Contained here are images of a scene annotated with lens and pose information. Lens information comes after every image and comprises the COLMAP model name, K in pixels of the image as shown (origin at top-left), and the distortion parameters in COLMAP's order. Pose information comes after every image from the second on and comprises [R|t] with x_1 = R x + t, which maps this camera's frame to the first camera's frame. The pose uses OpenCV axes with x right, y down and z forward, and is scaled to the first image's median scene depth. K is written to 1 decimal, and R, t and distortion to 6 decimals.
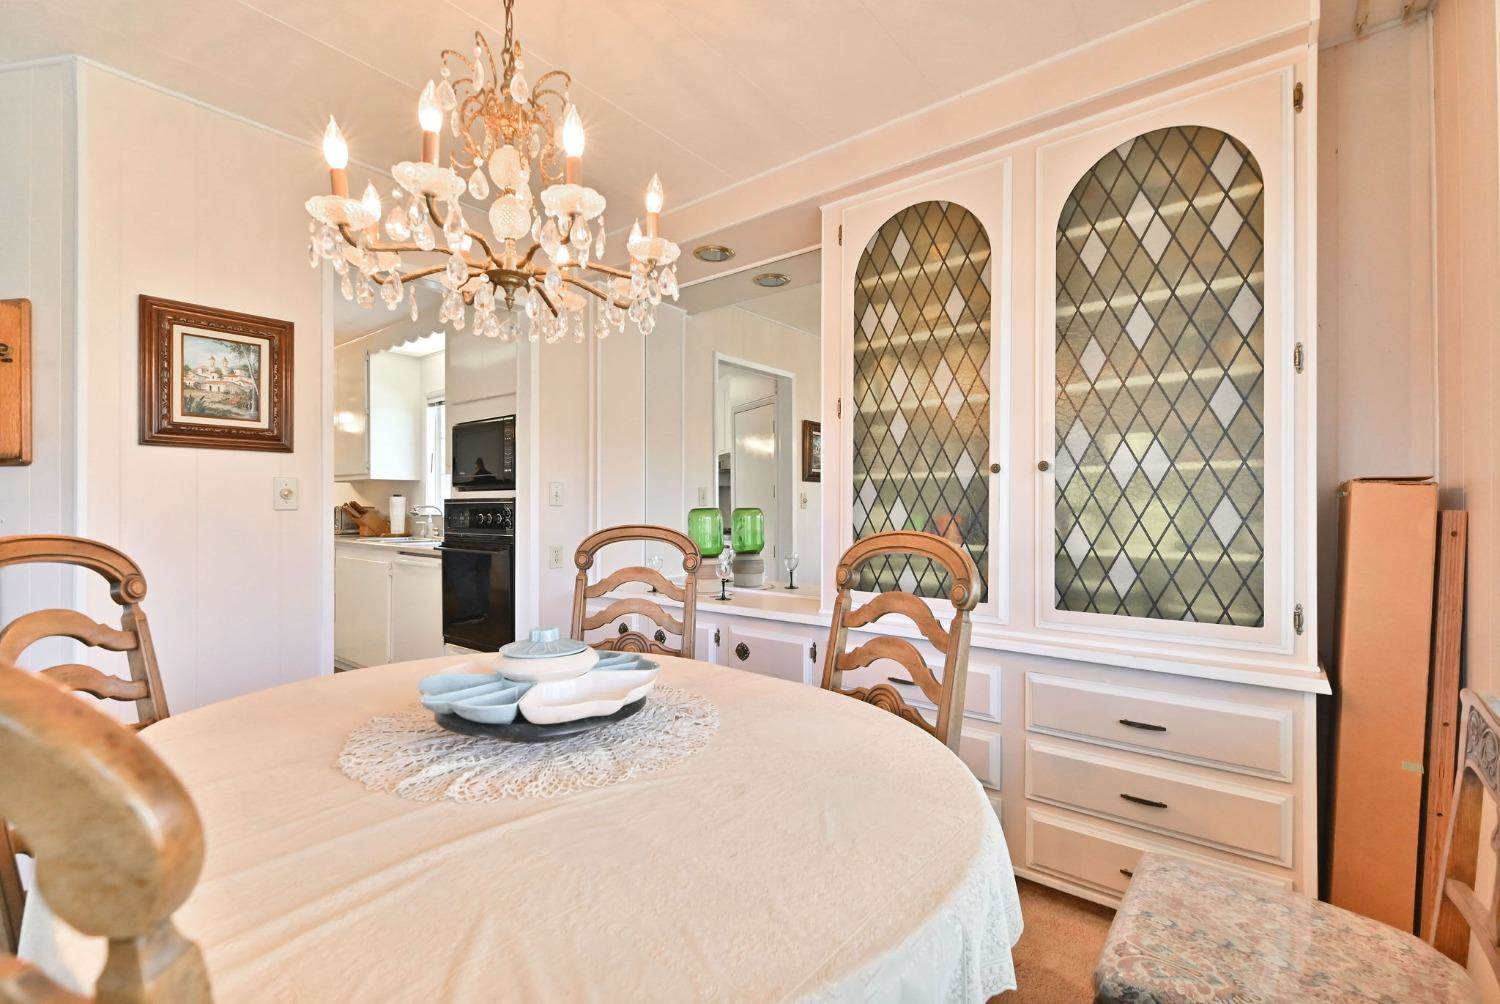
lens RADIAL K [[668.8, 0, 750.6], [0, 668.8, 507.0], [0, 0, 1]] dist [0.004726, 0.000136]
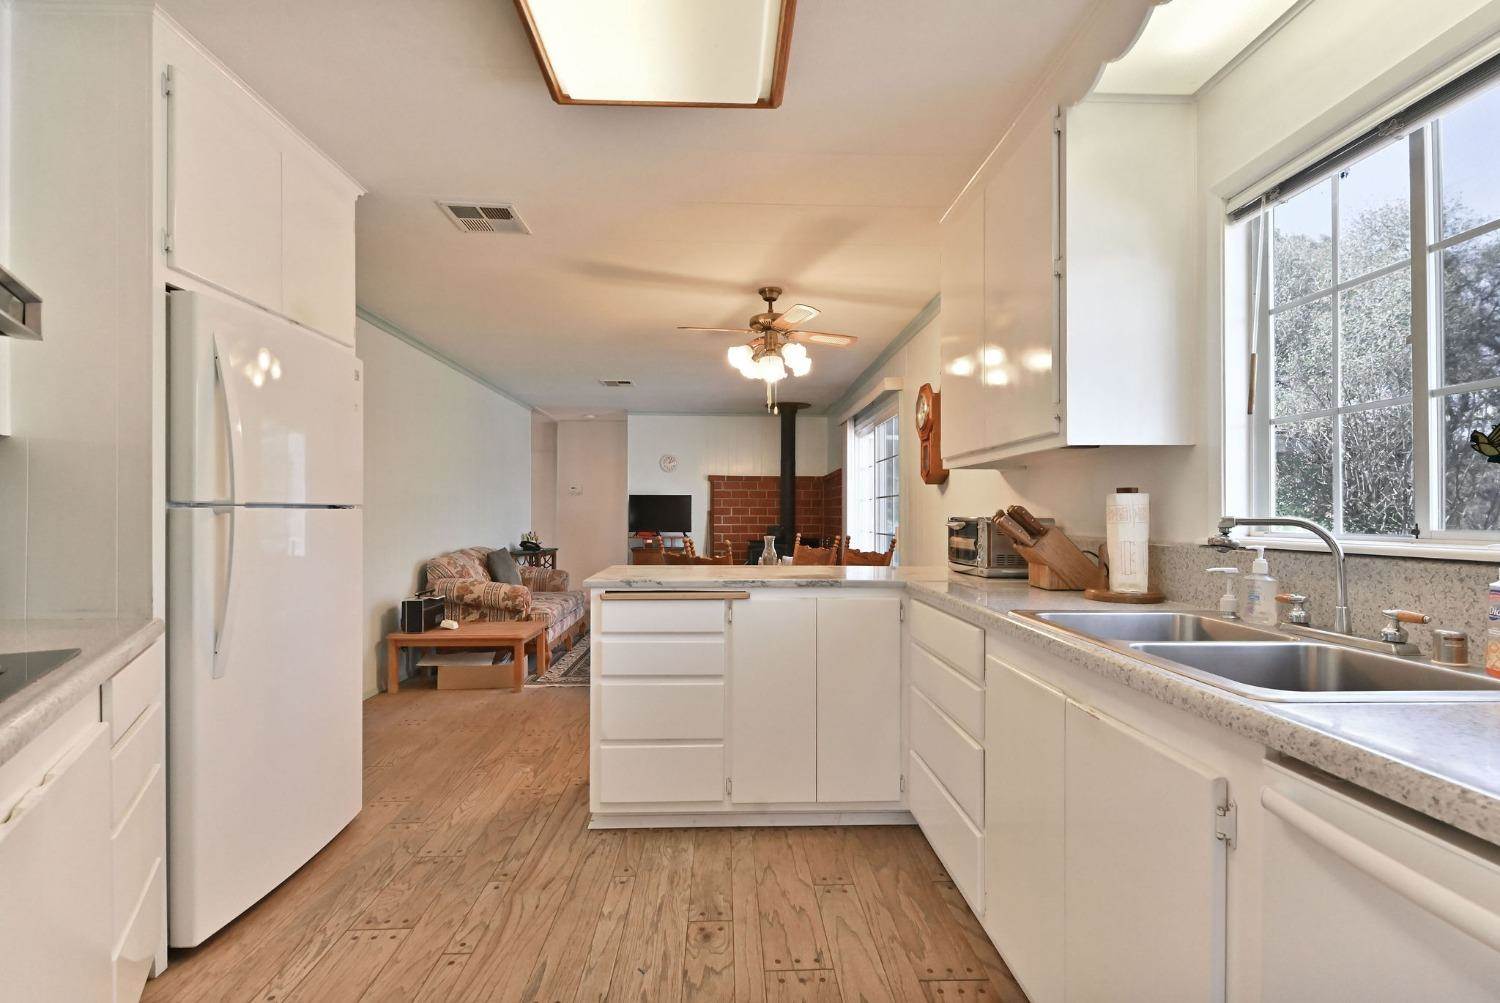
lens RADIAL K [[668.8, 0, 754.1], [0, 668.8, 502.9], [0, 0, 1]] dist [0.004726, 0.000136]
pose [[0.653378, -0.006621, -0.757003, -0.380313], [0.003580, 0.999978, -0.005656, -0.008562], [0.757023, 0.000985, 0.653387, 0.597190]]
